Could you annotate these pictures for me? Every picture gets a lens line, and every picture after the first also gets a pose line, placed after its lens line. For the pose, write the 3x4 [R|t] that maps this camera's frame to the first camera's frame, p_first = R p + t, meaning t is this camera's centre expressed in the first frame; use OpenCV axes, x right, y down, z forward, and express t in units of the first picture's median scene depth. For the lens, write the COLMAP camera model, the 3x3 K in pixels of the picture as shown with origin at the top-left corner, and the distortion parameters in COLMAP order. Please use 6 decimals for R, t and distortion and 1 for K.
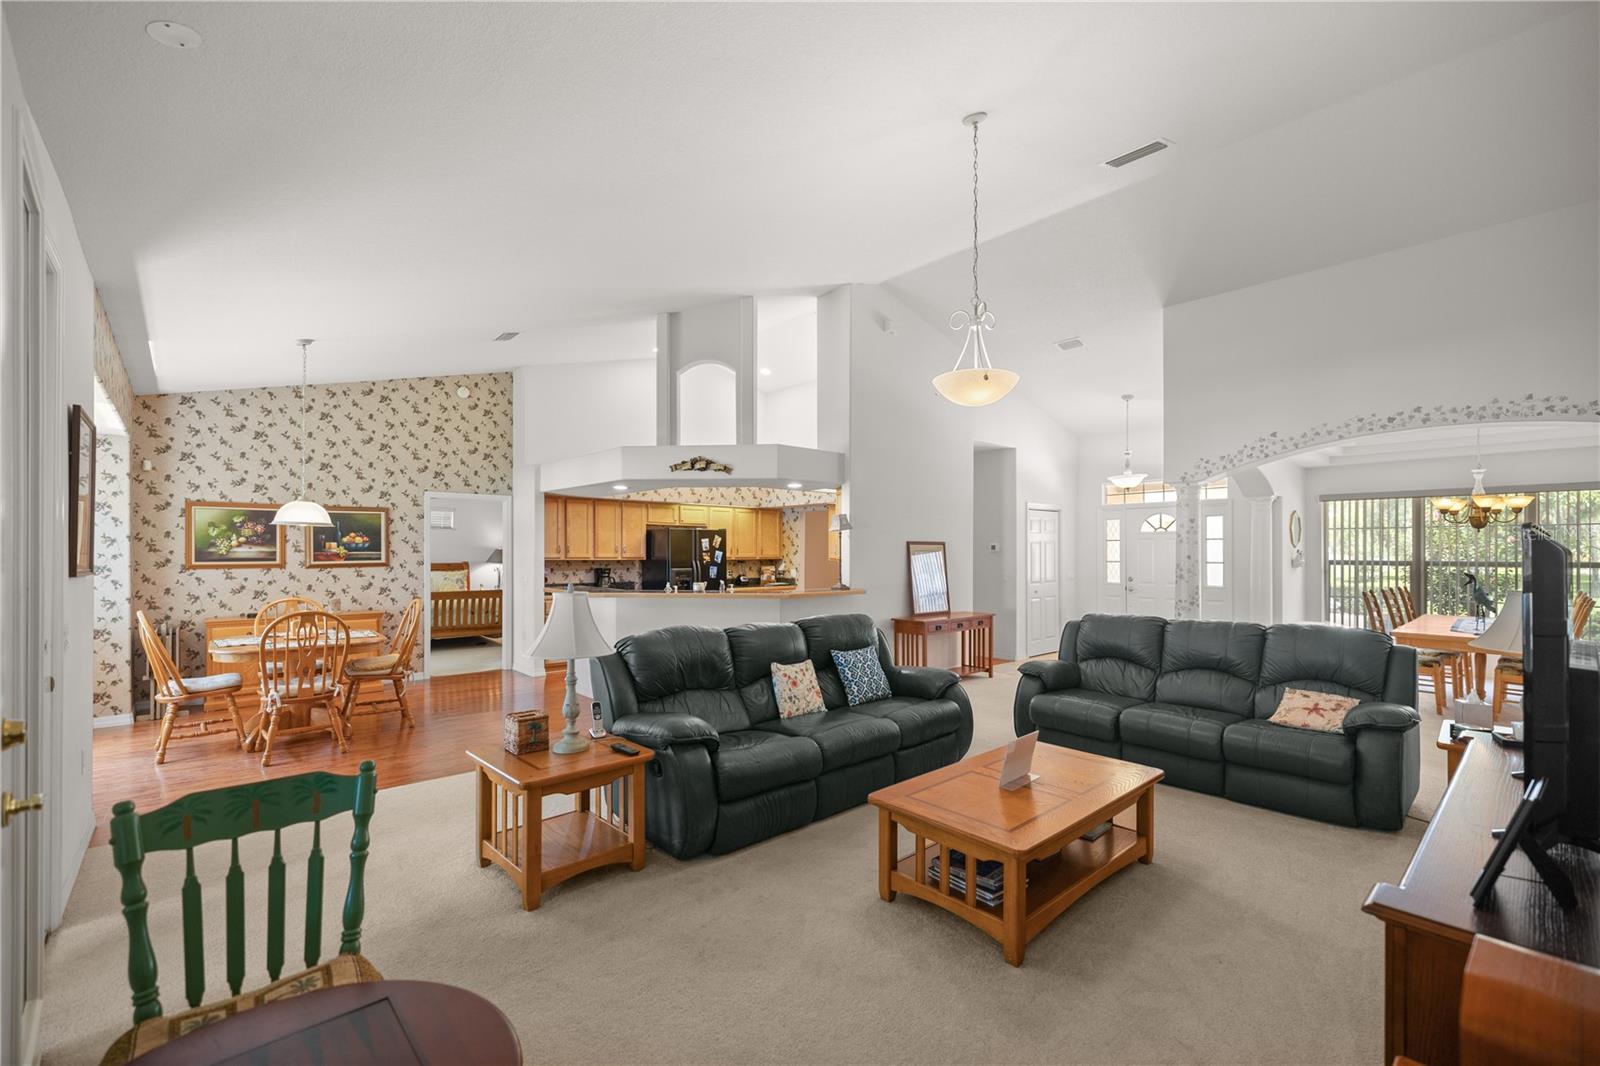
lens RADIAL K [[672.6, 0, 801.6], [0, 672.6, 550.0], [0, 0, 1]] dist [0.003358, -0.000317]
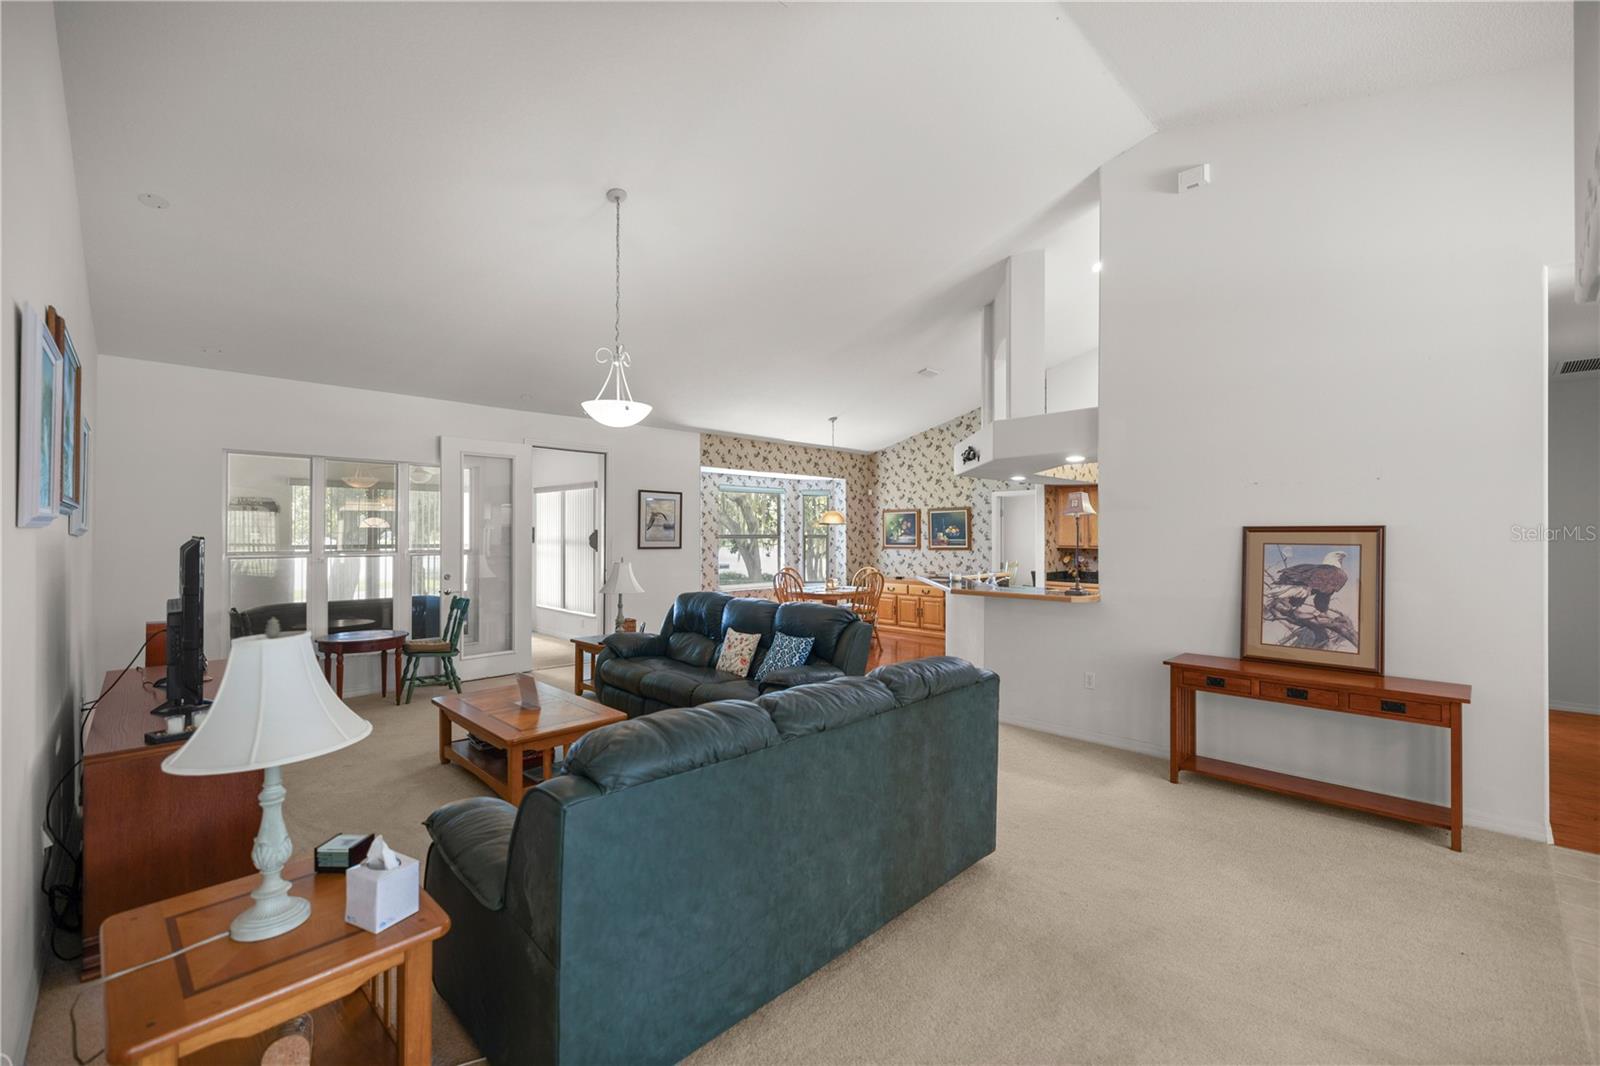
lens RADIAL K [[672.6, 0, 802.2], [0, 672.6, 533.9], [0, 0, 1]] dist [0.003358, -0.000317]
pose [[0.039574, -0.001841, -0.999215, 0.752046], [0.003922, 0.999991, -0.001688, -0.007475], [0.999209, -0.003852, 0.039581, 0.639334]]
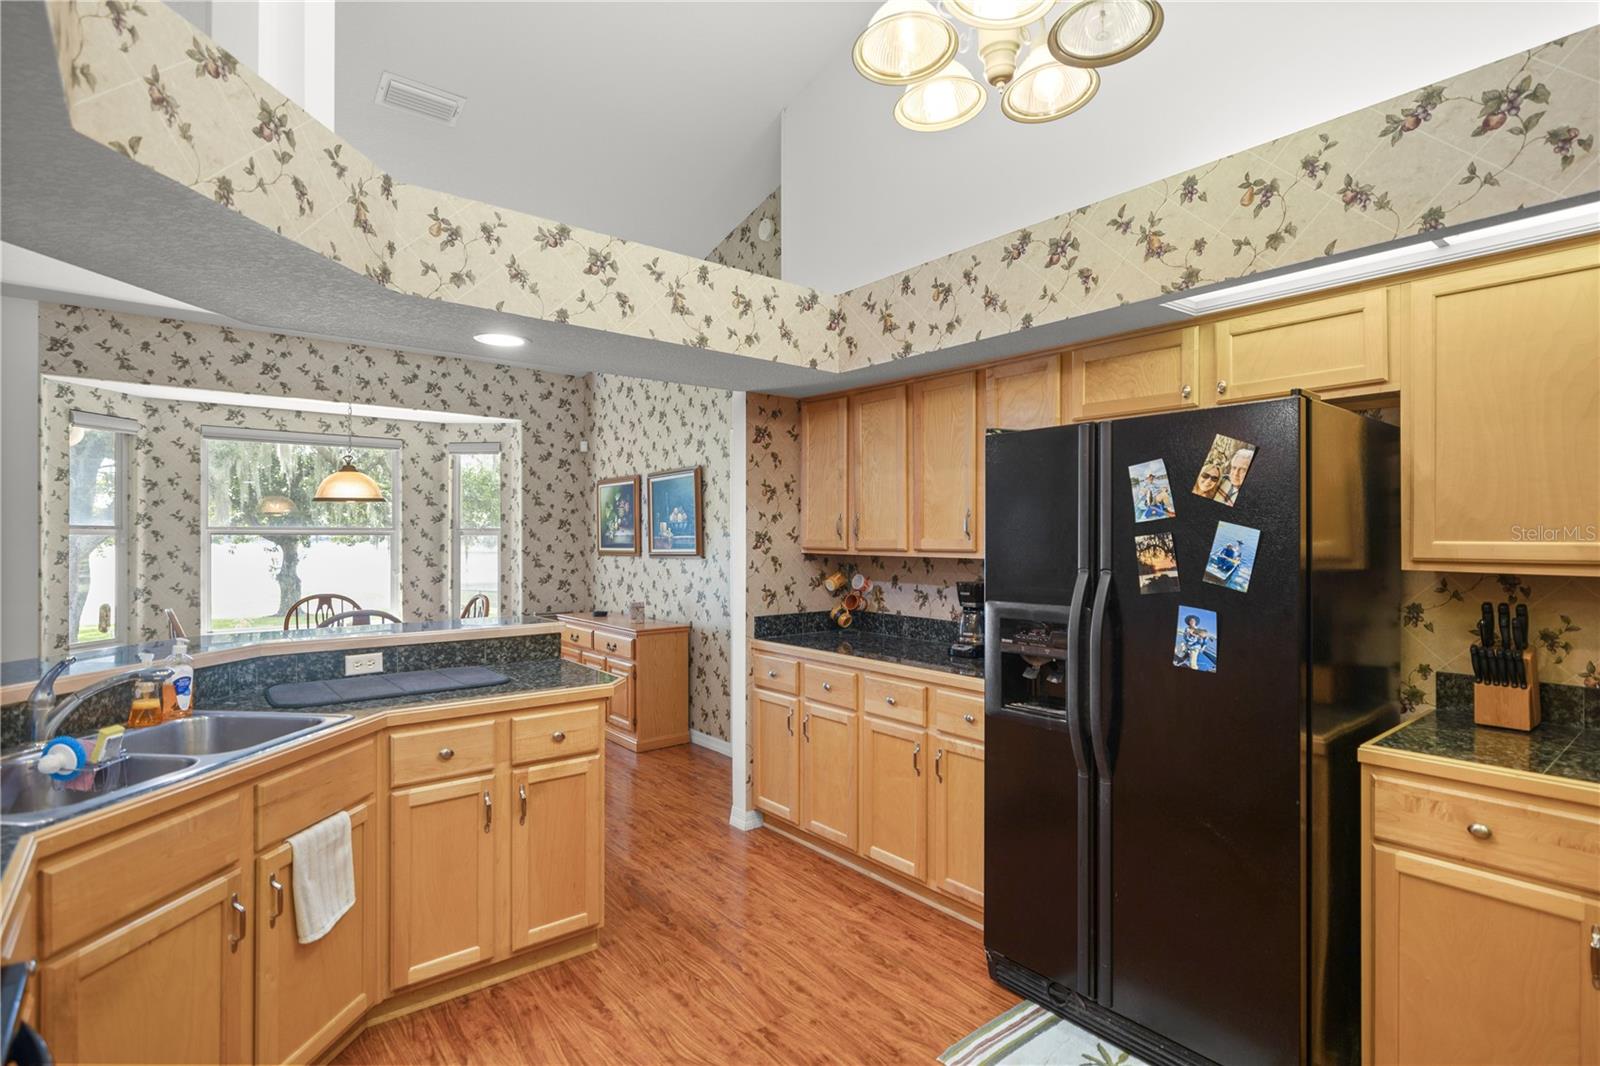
lens RADIAL K [[783.9, 0, 806.6], [0, 783.9, 532.8], [0, 0, 1]] dist [-0.001139, 0.001464]
pose [[-0.049207, -0.006629, -0.998767, 0.114233], [0.005174, 0.999963, -0.006892, 0.006213], [0.998775, -0.005507, -0.049171, 1.186127]]
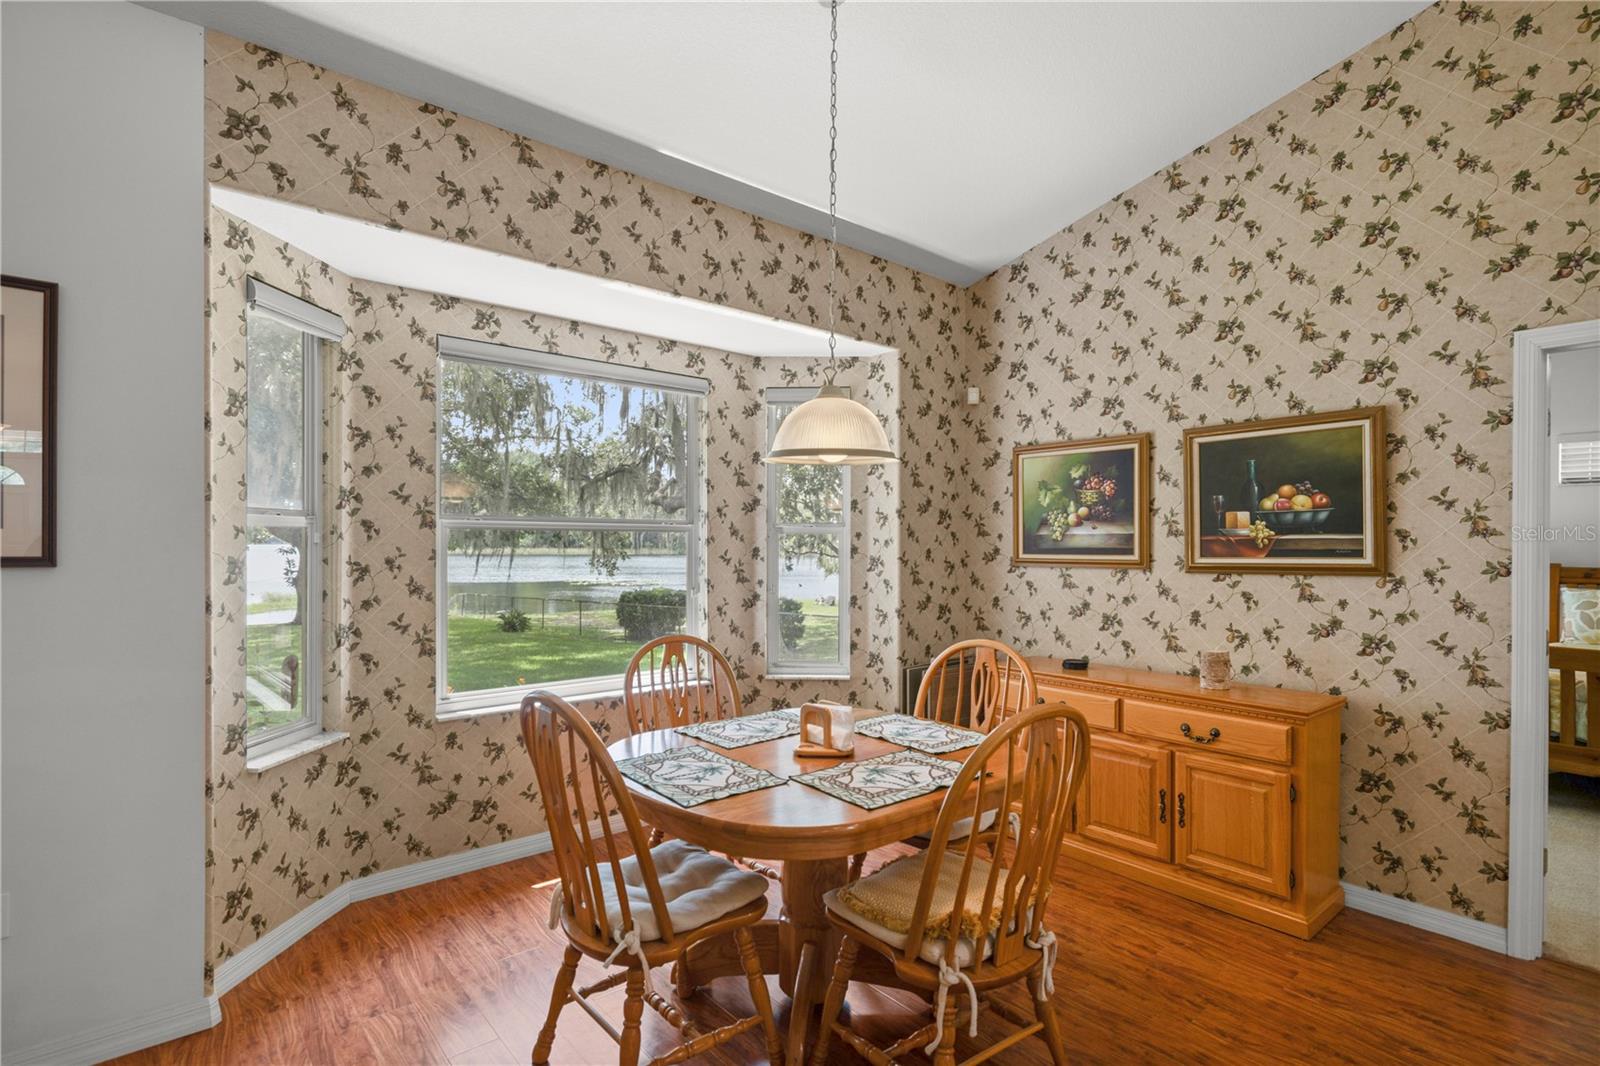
lens RADIAL K [[783.9, 0, 799.6], [0, 783.9, 545.4], [0, 0, 1]] dist [-0.001139, 0.001464]
pose [[-0.035846, 0.004201, -0.999349, -0.213766], [-0.000267, 0.999991, 0.004213, 0.007301], [0.999357, 0.000418, -0.035844, 0.749429]]
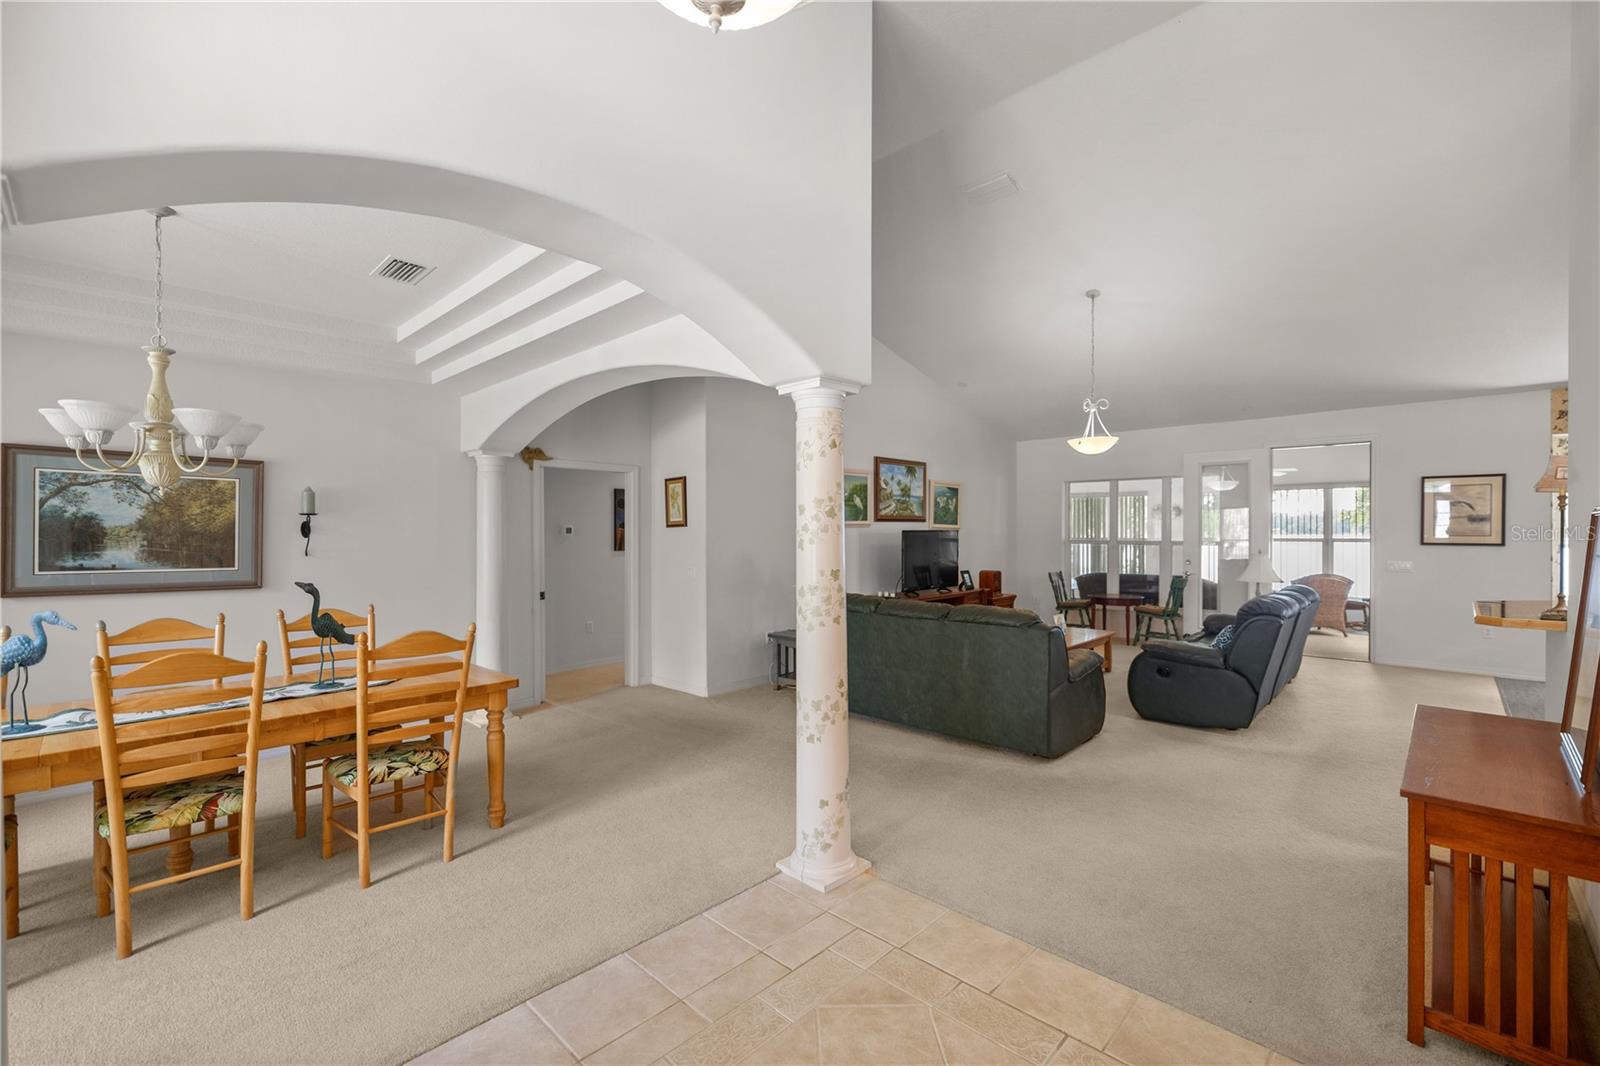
lens RADIAL K [[672.6, 0, 796.8], [0, 672.6, 534.4], [0, 0, 1]] dist [0.003358, -0.000317]
pose [[-0.998106, 0.001920, -0.061485, 0.578583], [0.002160, 0.999990, -0.003844, 0.001611], [0.061477, -0.003970, -0.998101, 1.367215]]
